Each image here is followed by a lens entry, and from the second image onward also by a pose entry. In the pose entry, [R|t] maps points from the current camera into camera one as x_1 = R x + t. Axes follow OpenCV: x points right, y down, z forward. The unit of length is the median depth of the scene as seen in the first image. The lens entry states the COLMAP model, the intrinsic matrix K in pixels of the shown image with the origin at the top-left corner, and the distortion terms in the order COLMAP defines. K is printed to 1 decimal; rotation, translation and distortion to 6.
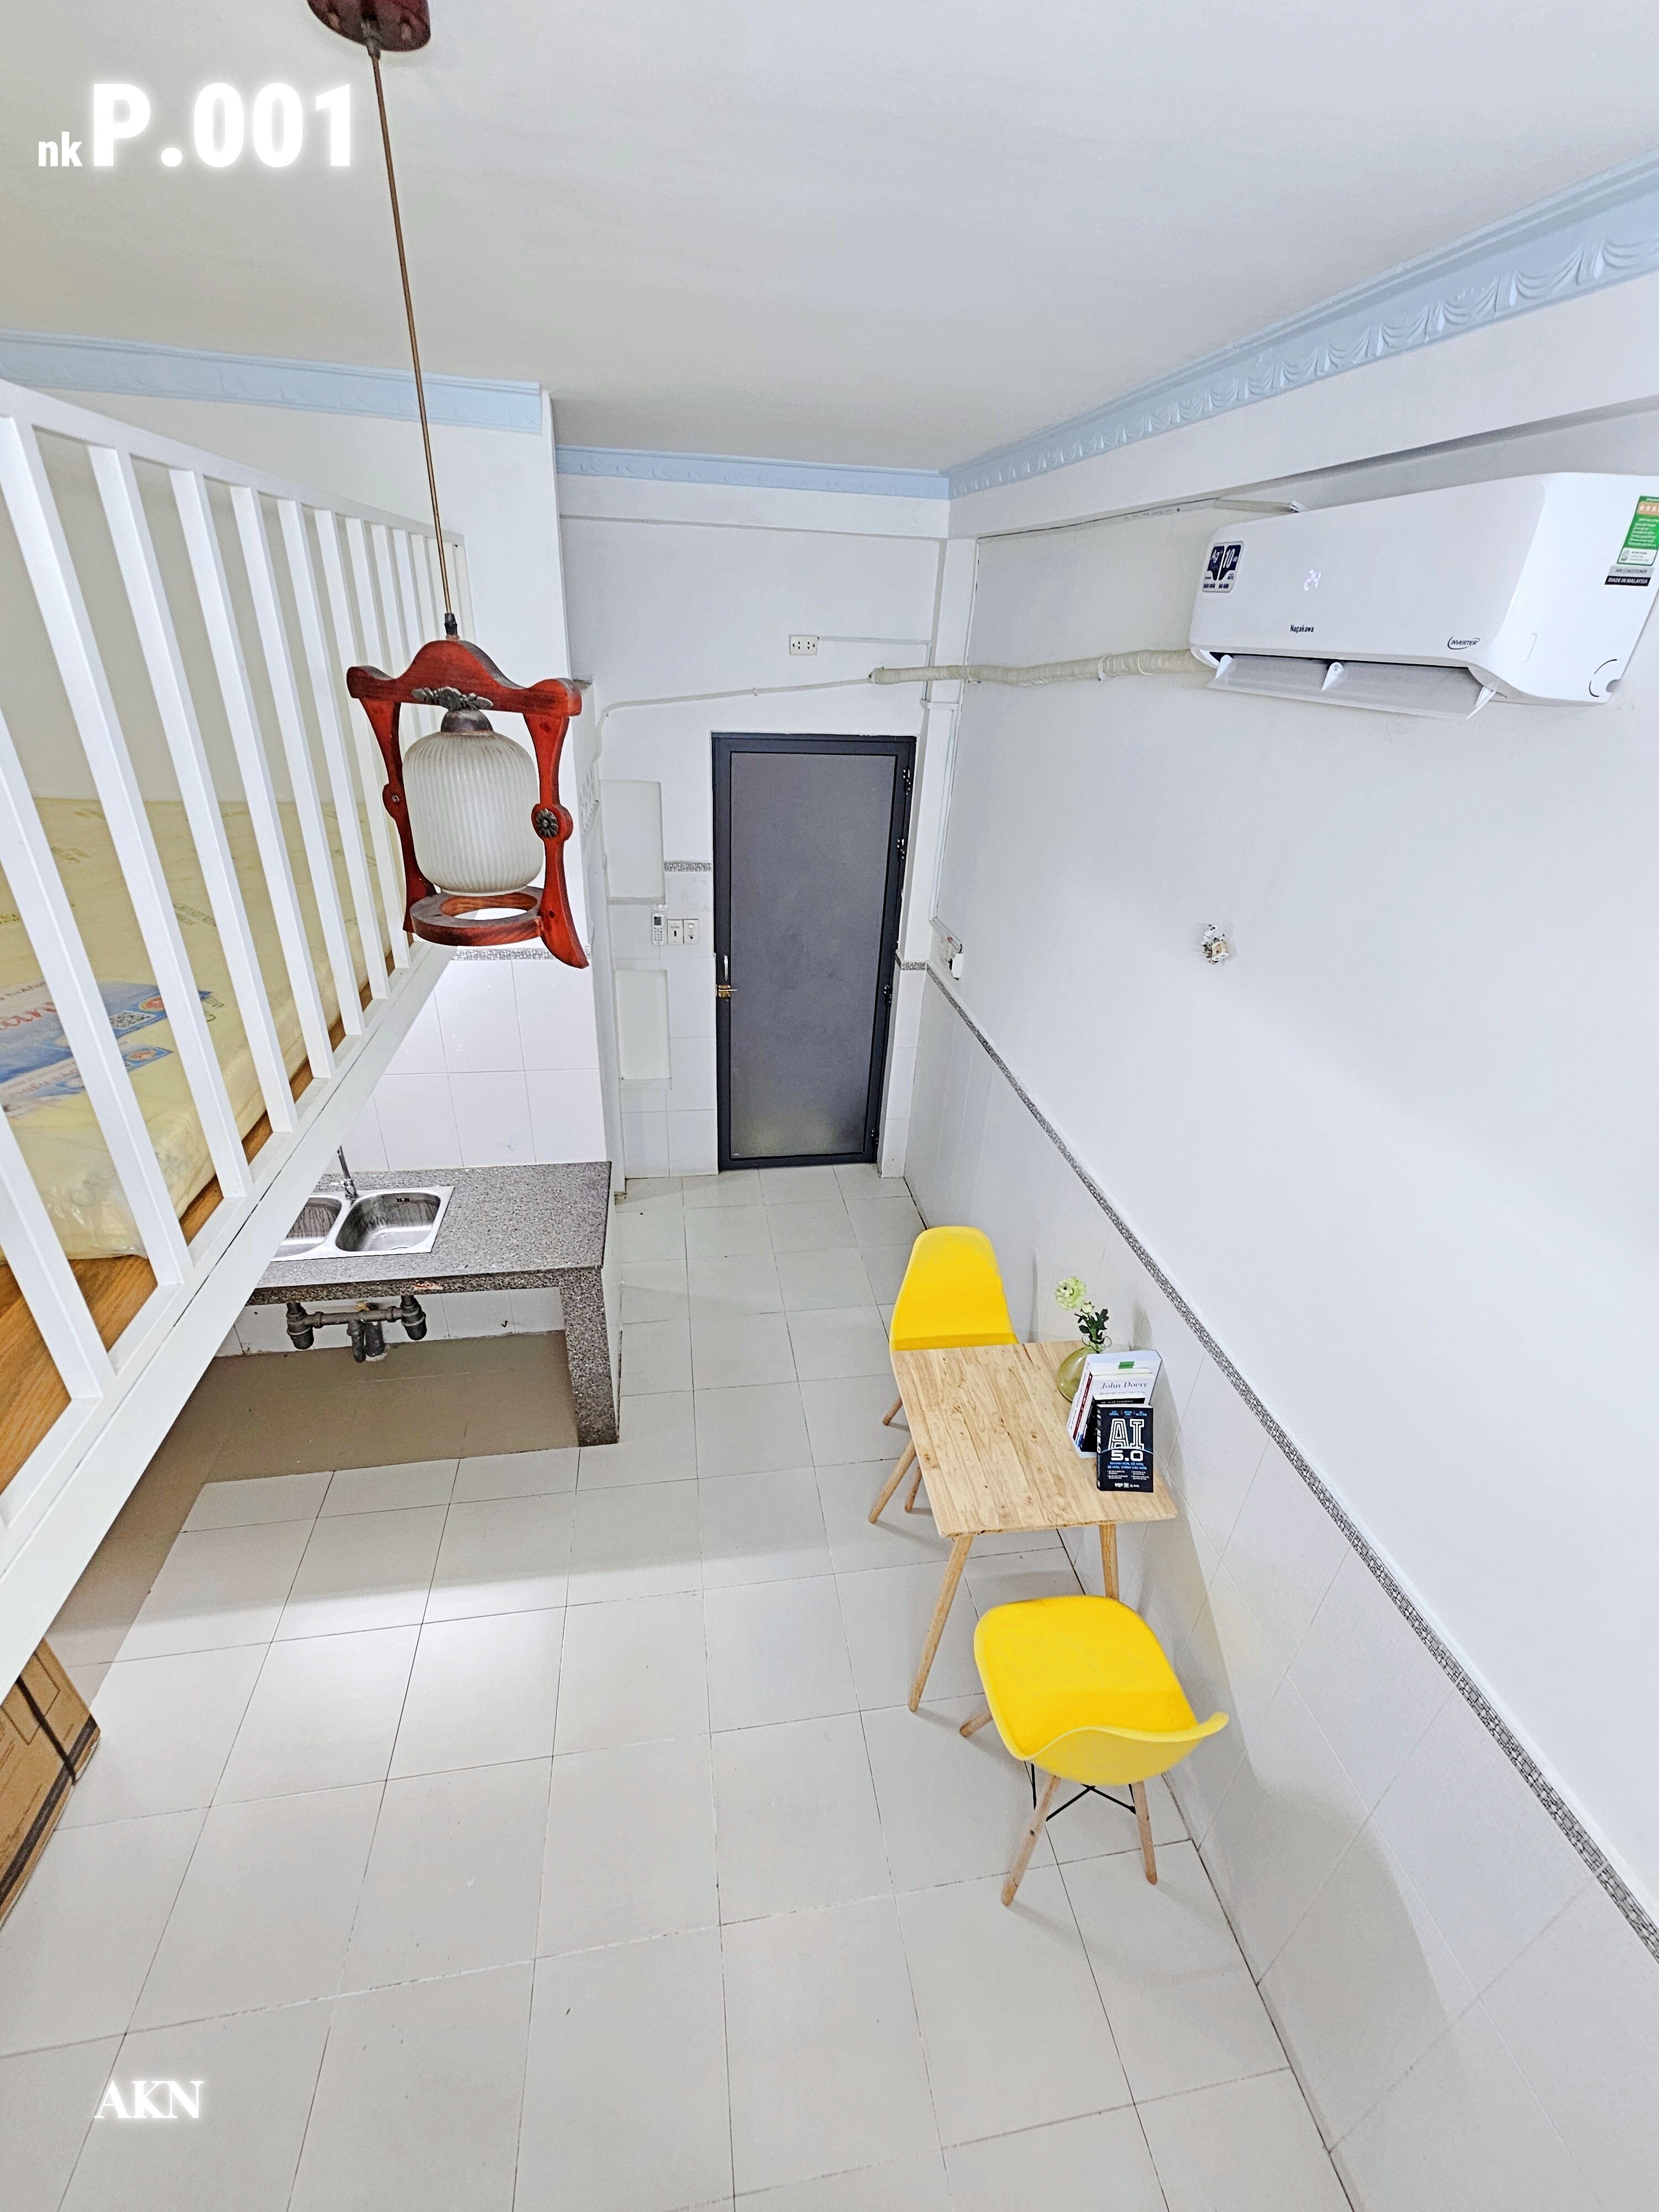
lens RADIAL K [[894.7, 0, 813.6], [0, 894.7, 1104.4], [0, 0, 1]] dist [0.000083, 0.000047]
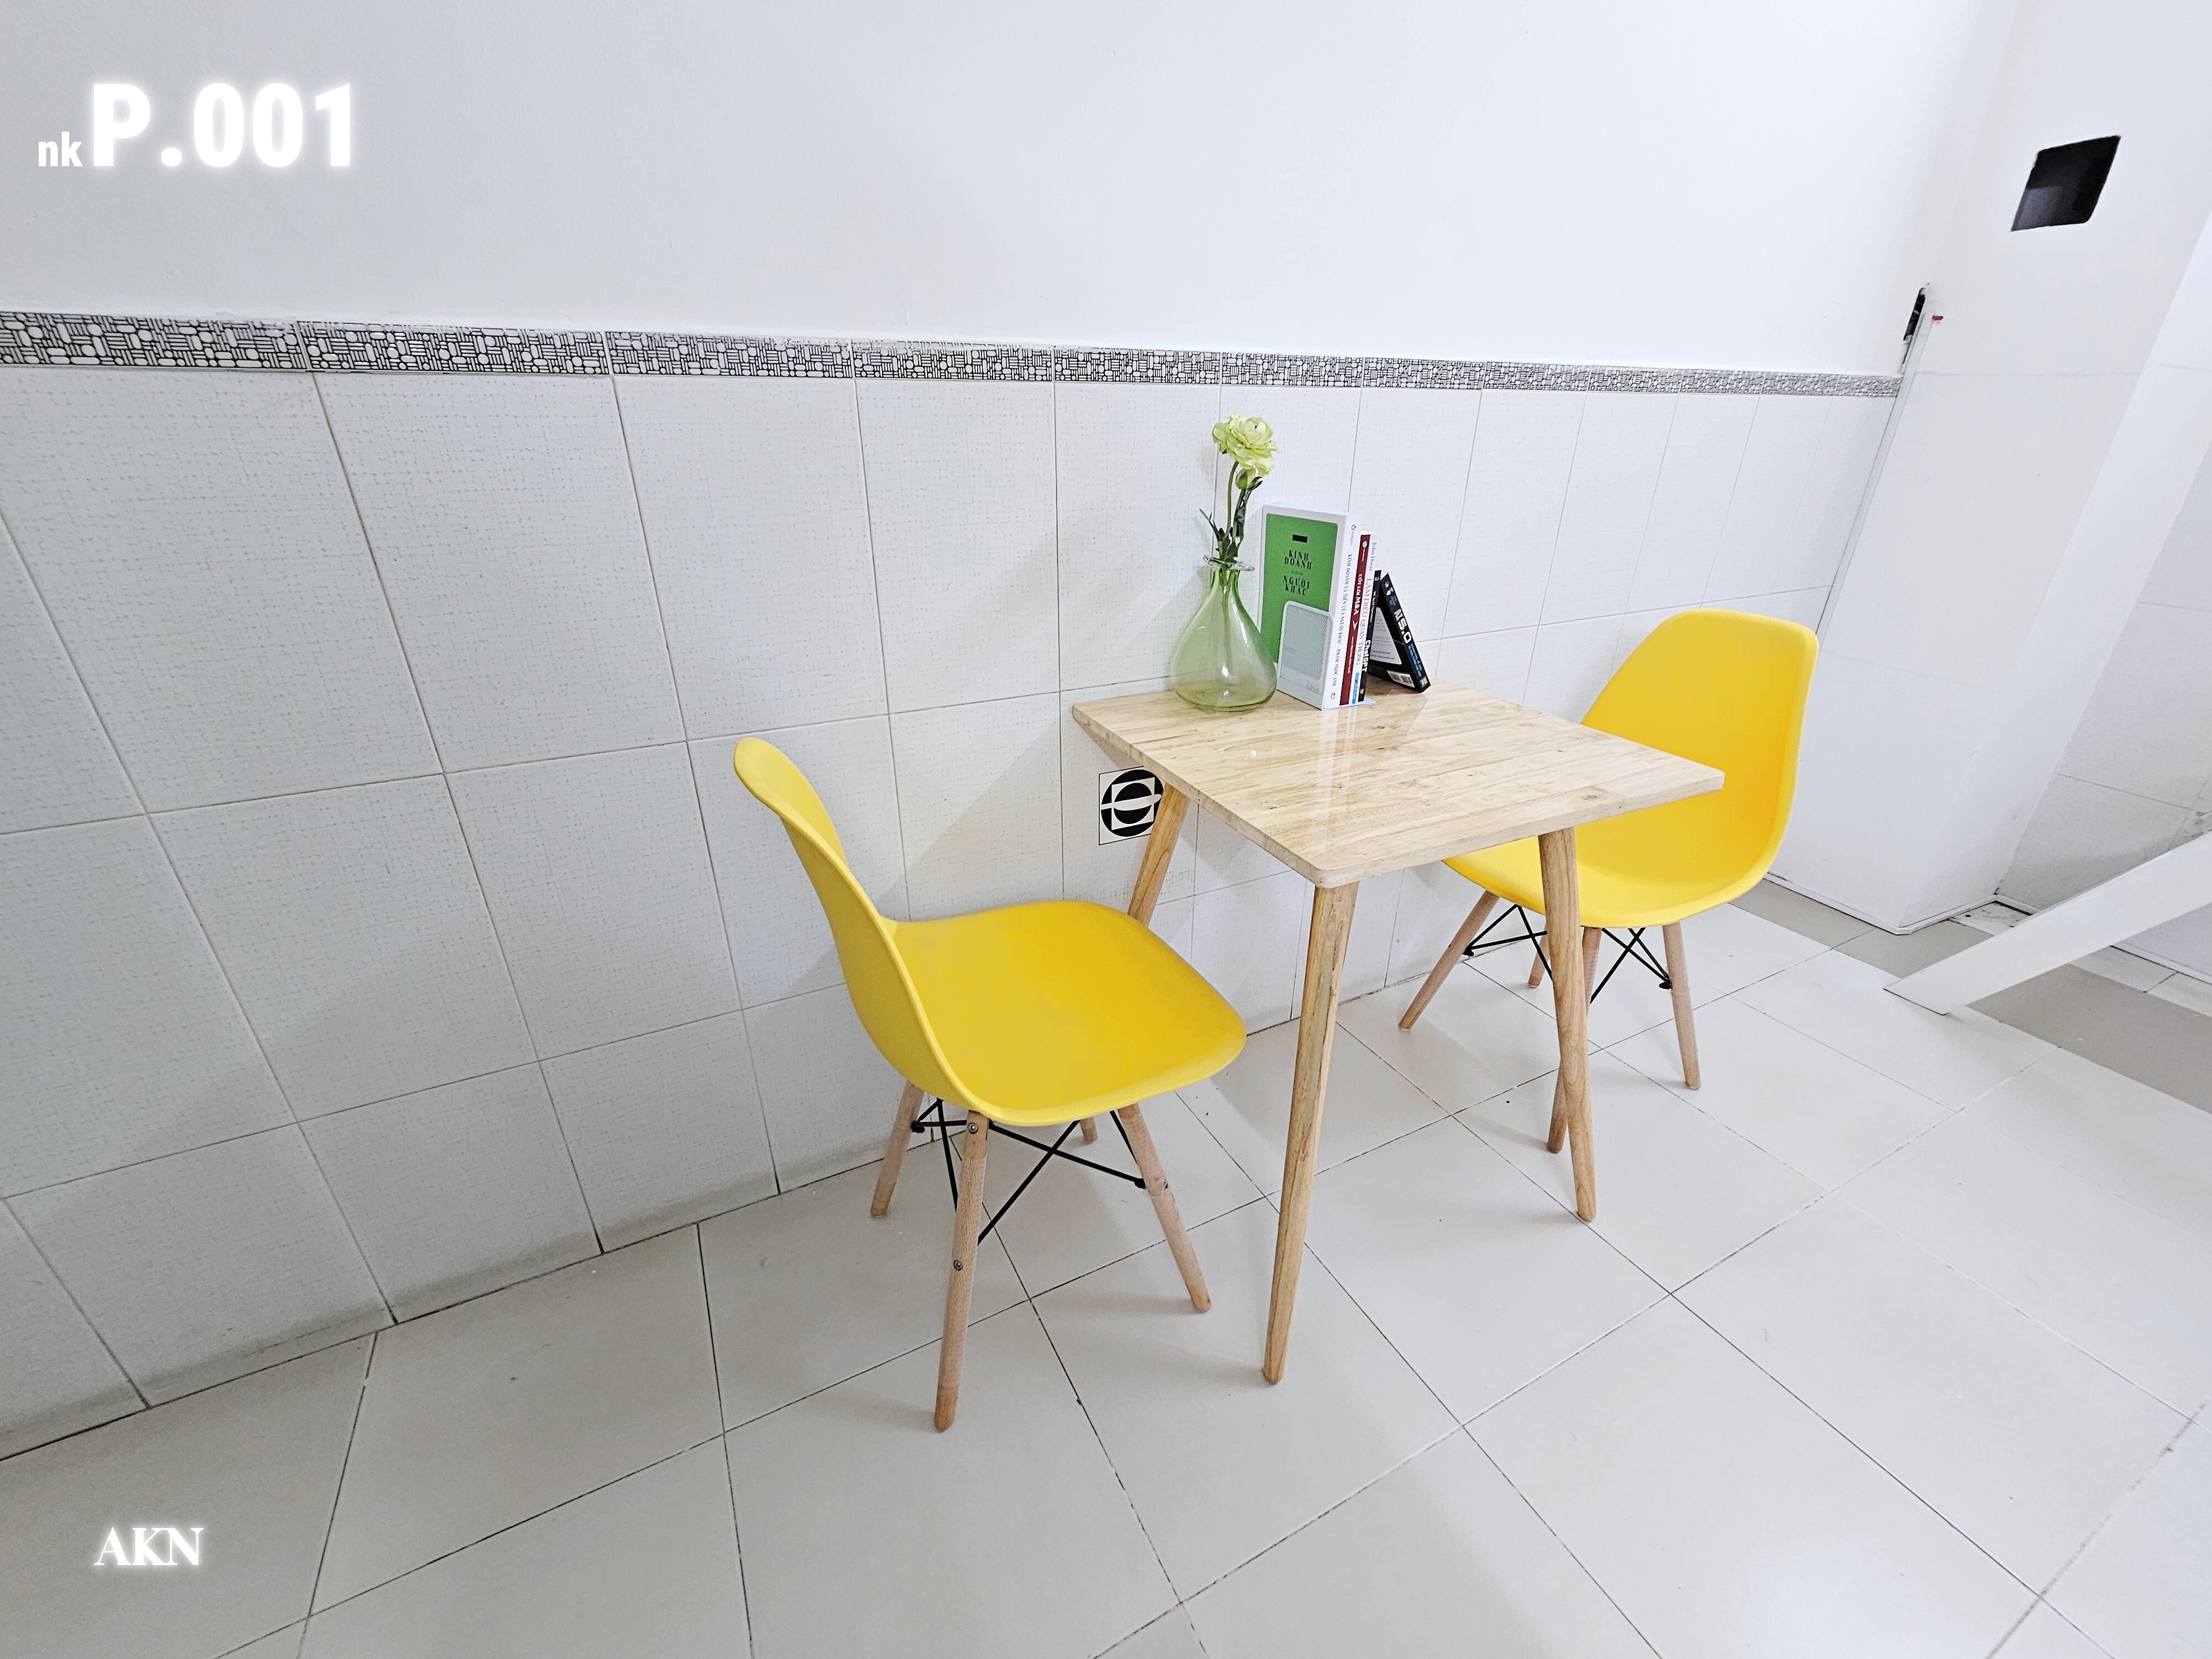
lens RADIAL K [[894.7, 0, 1100.1], [0, 894.7, 838.1], [0, 0, 1]] dist [0.000083, 0.000047]
pose [[-0.309323, -0.439507, 0.843299, -0.110424], [0.438192, 0.721159, 0.536579, 0.045387], [-0.843983, 0.535503, -0.030483, 0.778260]]
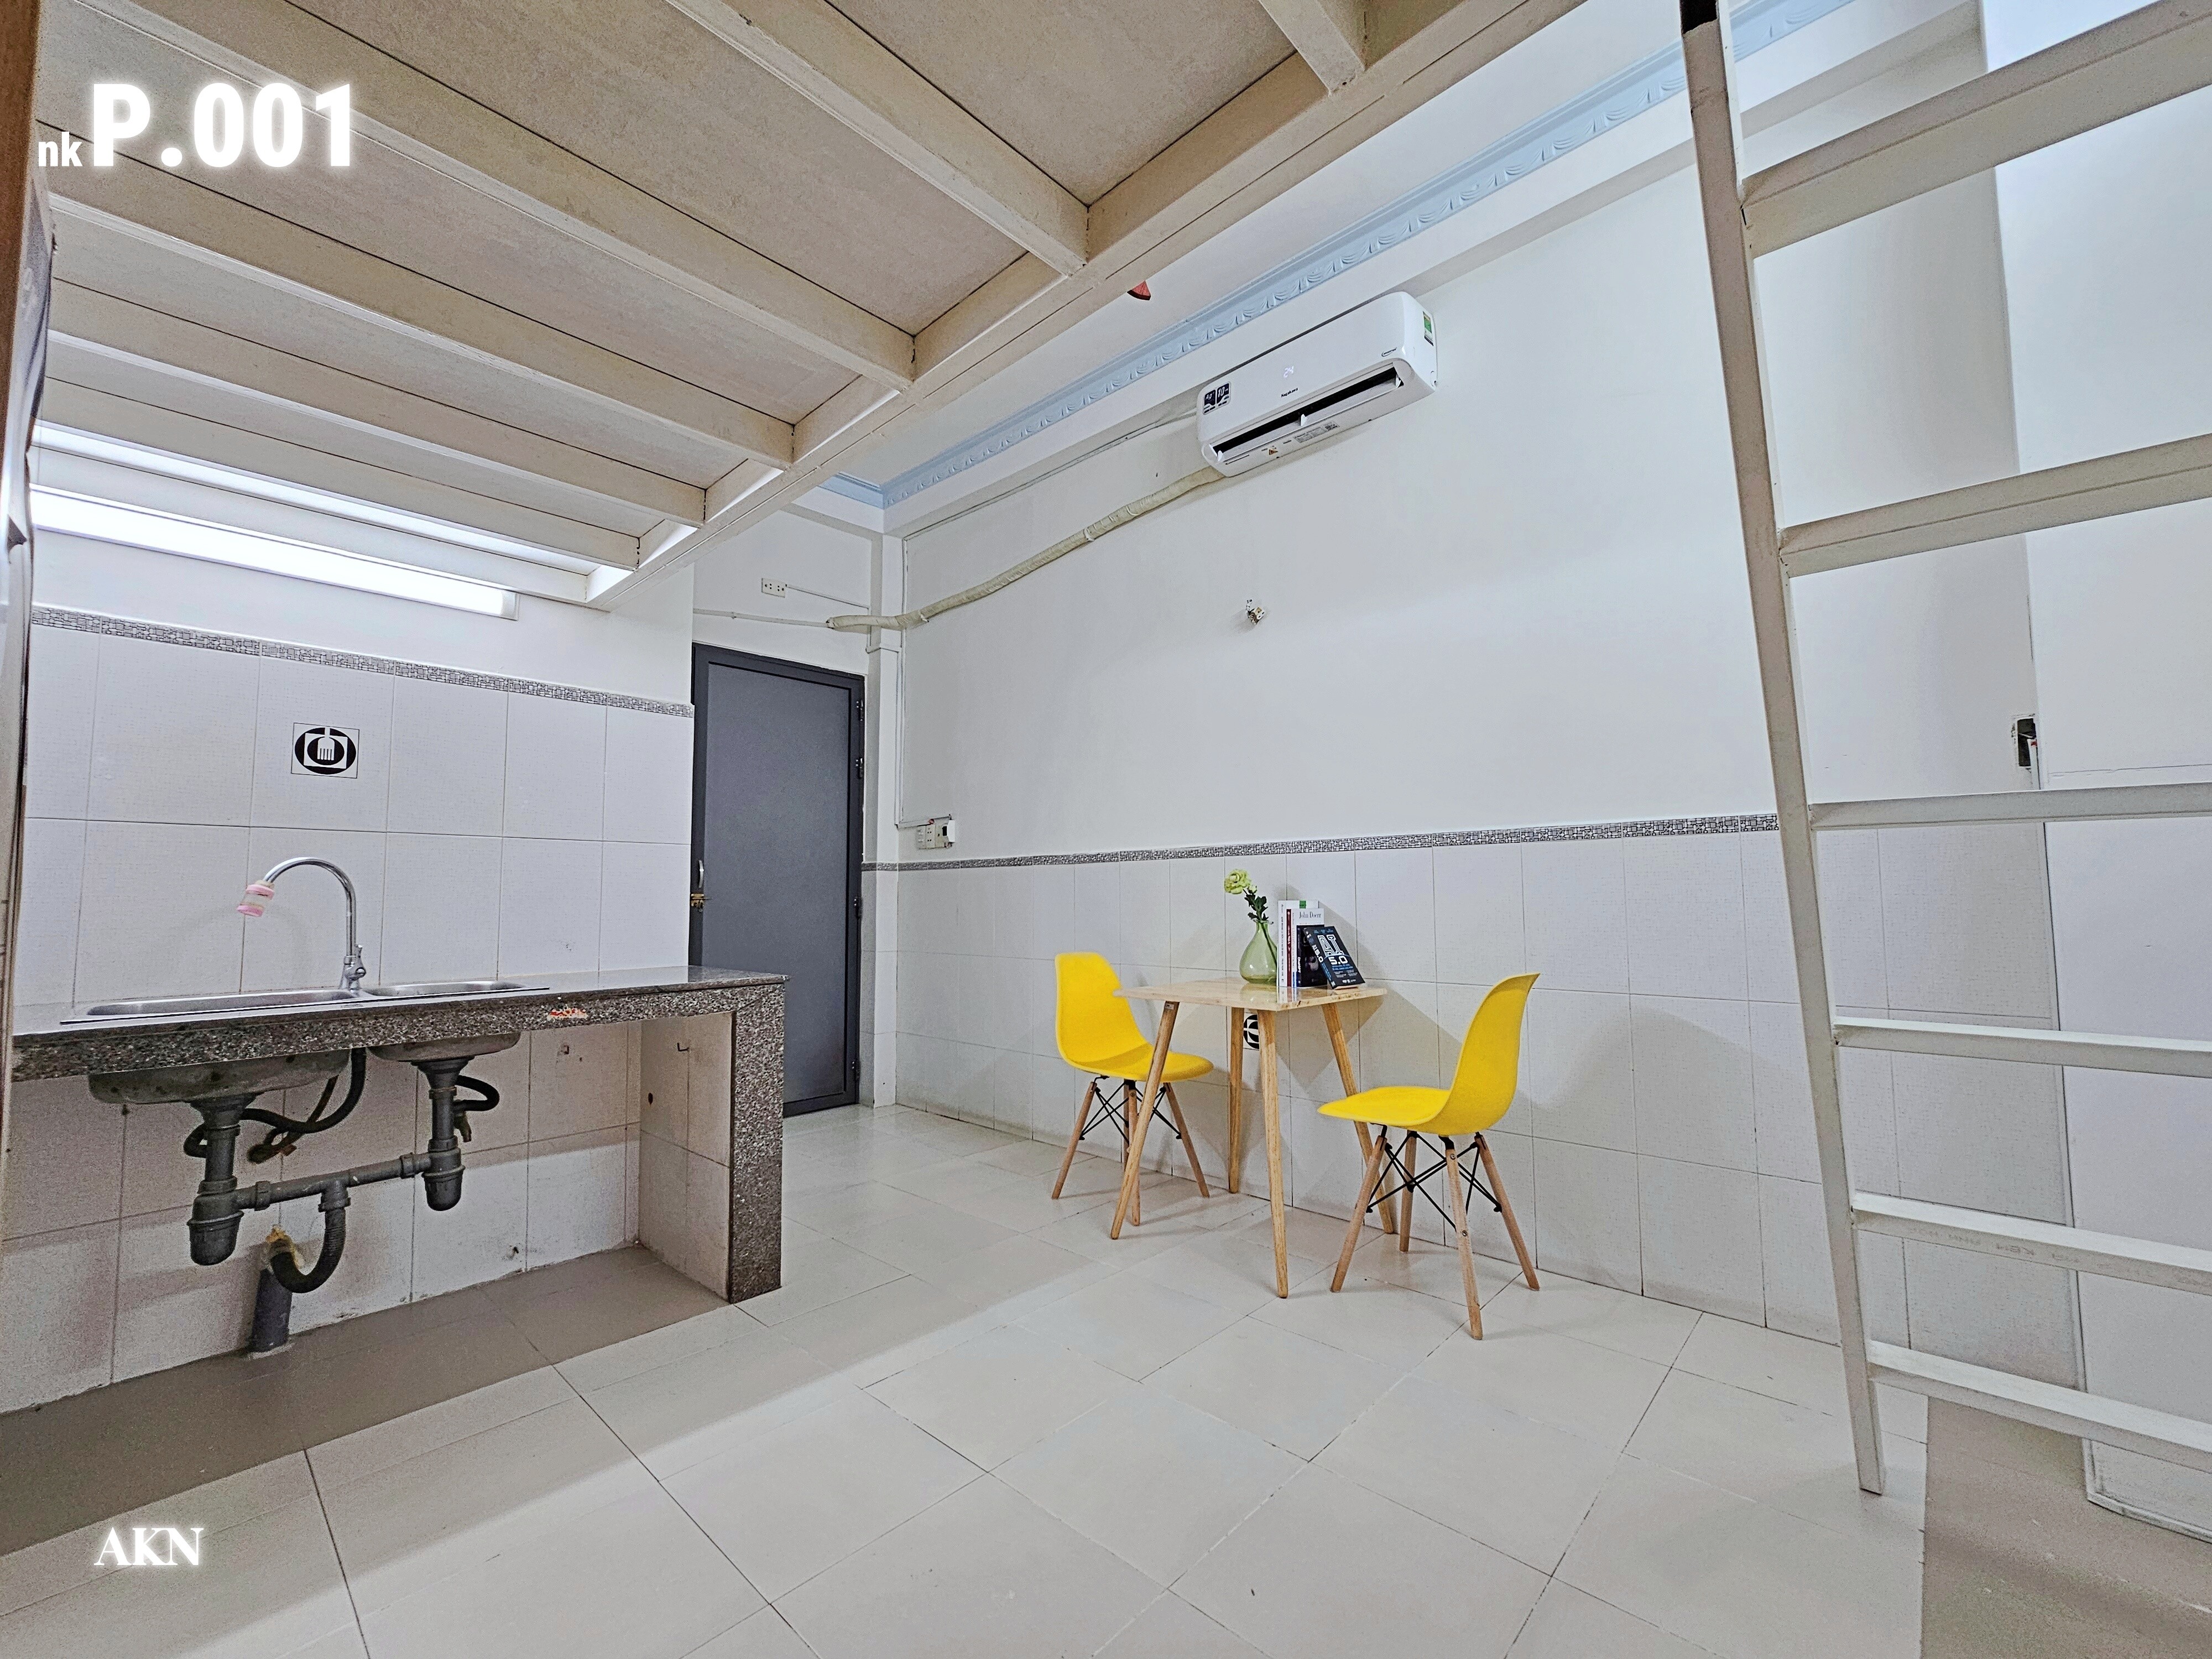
lens RADIAL K [[894.7, 0, 1100.1], [0, 894.7, 838.1], [0, 0, 1]] dist [0.000083, 0.000047]
pose [[0.787441, -0.005227, 0.616368, -0.408074], [0.325797, 0.852397, -0.408994, 0.396553], [-0.523252, 0.522870, 0.672915, 0.158071]]
